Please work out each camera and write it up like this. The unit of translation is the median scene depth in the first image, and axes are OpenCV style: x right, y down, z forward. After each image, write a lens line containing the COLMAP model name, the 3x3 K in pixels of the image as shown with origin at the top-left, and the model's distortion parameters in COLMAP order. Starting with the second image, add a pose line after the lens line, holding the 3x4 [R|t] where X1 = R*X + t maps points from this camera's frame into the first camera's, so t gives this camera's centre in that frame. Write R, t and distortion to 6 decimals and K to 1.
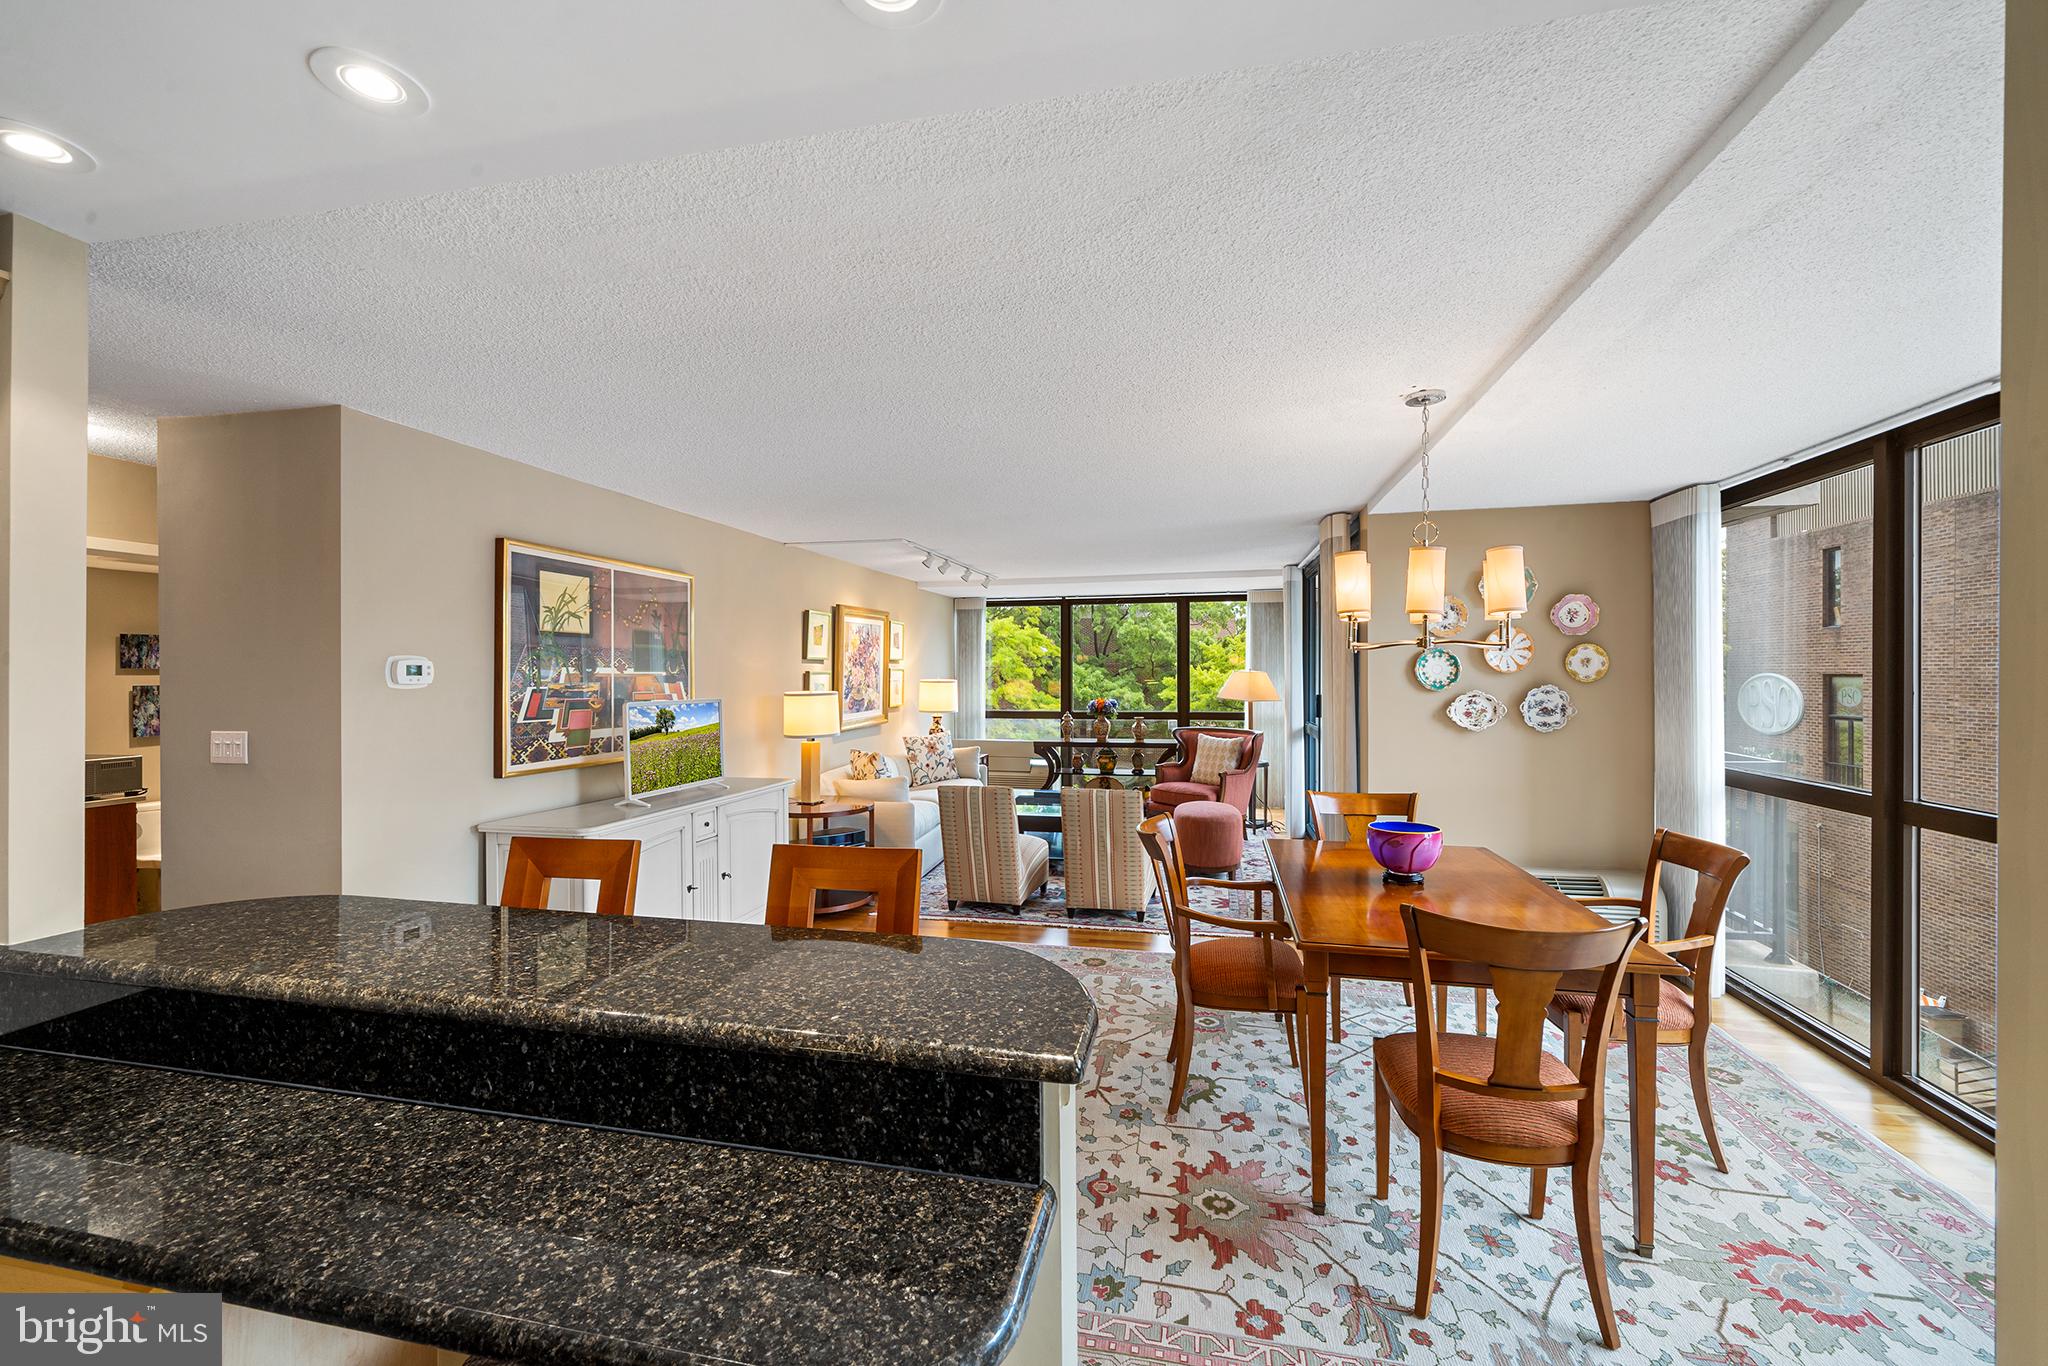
lens RADIAL K [[827.2, 0, 1024.0], [0, 827.2, 683.0], [0, 0, 1]] dist [-0.001763, -0.000063]
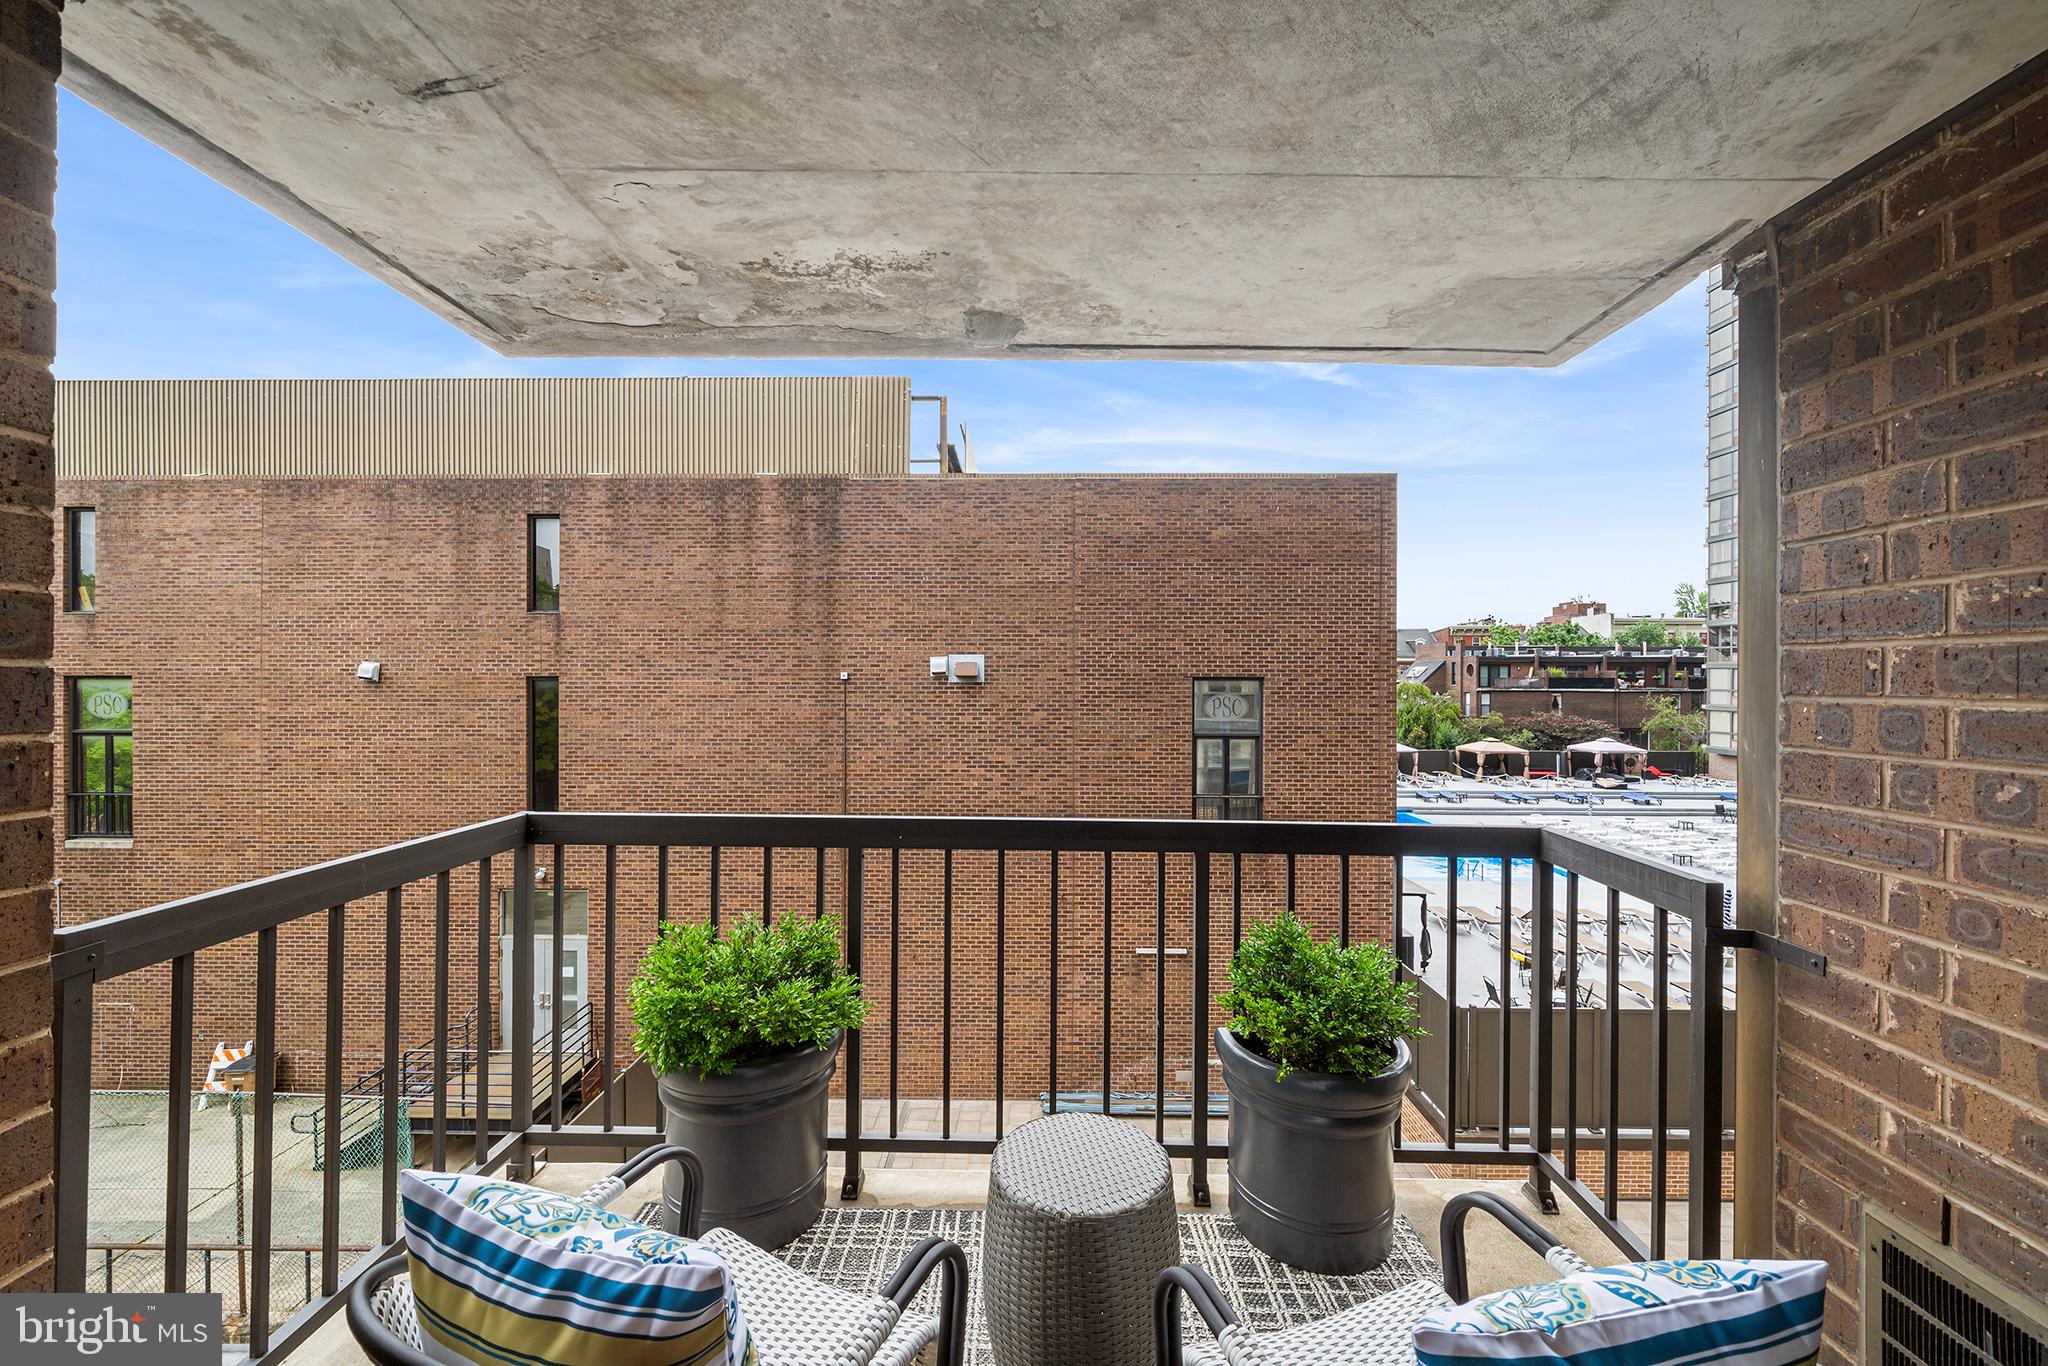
lens RADIAL K [[799.3, 0, 1024.1], [0, 799.3, 681.5], [0, 0, 1]] dist [-0.003570, 0.000001]
pose [[-0.201816, -0.004200, 0.979415, 0.669688], [0.010531, 0.999924, 0.006458, -0.007028], [-0.979367, 0.011617, -0.201756, 2.073380]]
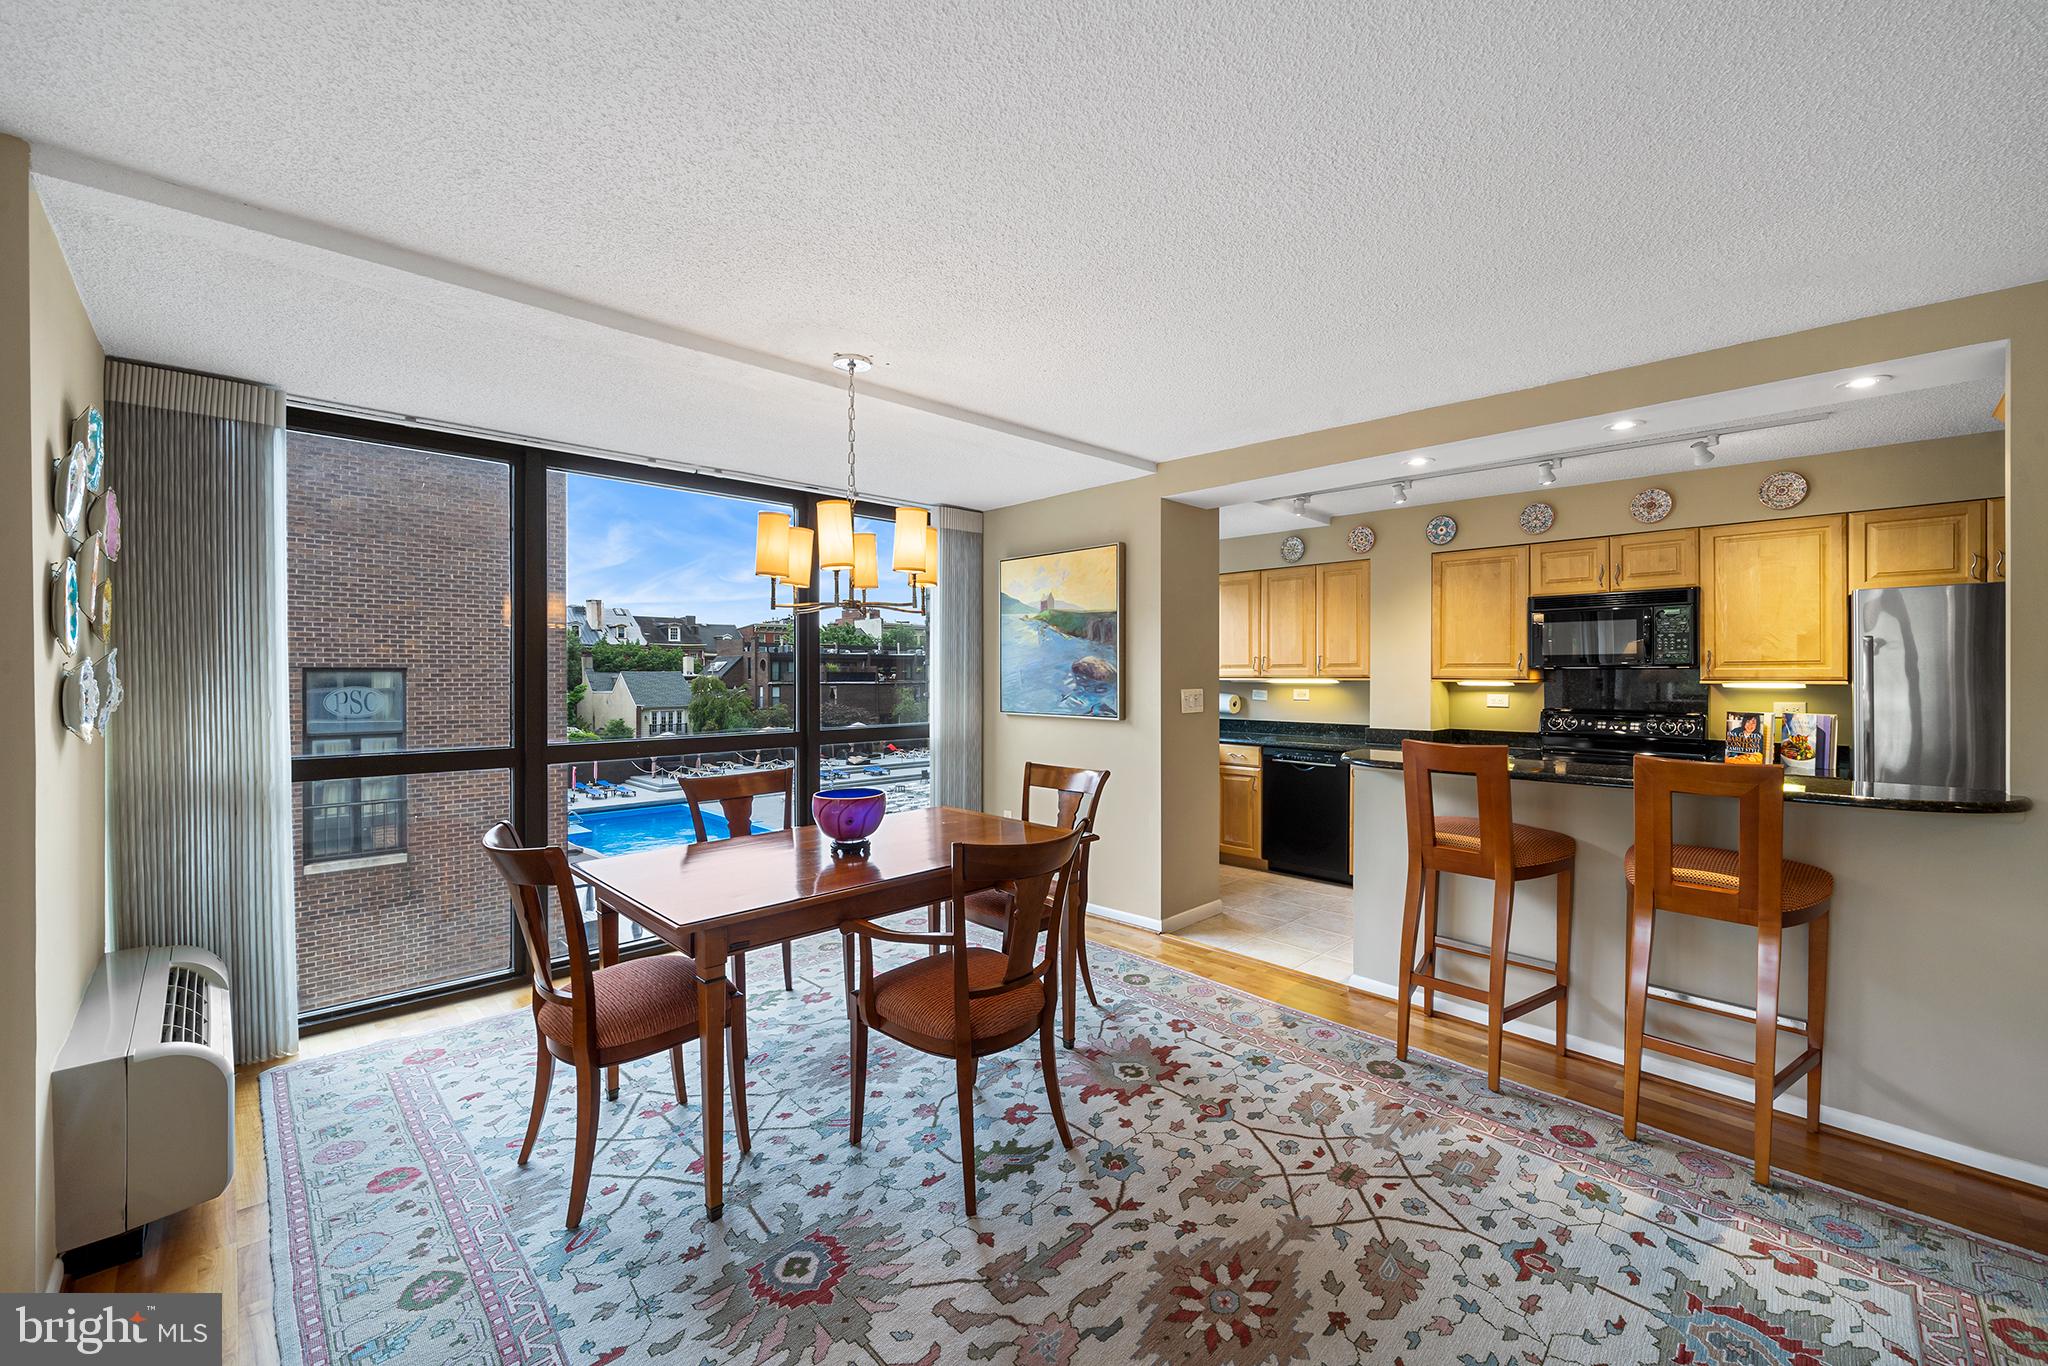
lens RADIAL K [[821.3, 0, 1025.7], [0, 821.3, 677.8], [0, 0, 1]] dist [-0.002944, -0.000136]
pose [[-0.835331, -0.002018, 0.549743, -0.223161], [0.007416, 0.999861, 0.014939, 0.024259], [-0.549697, 0.016556, -0.835200, 1.562694]]
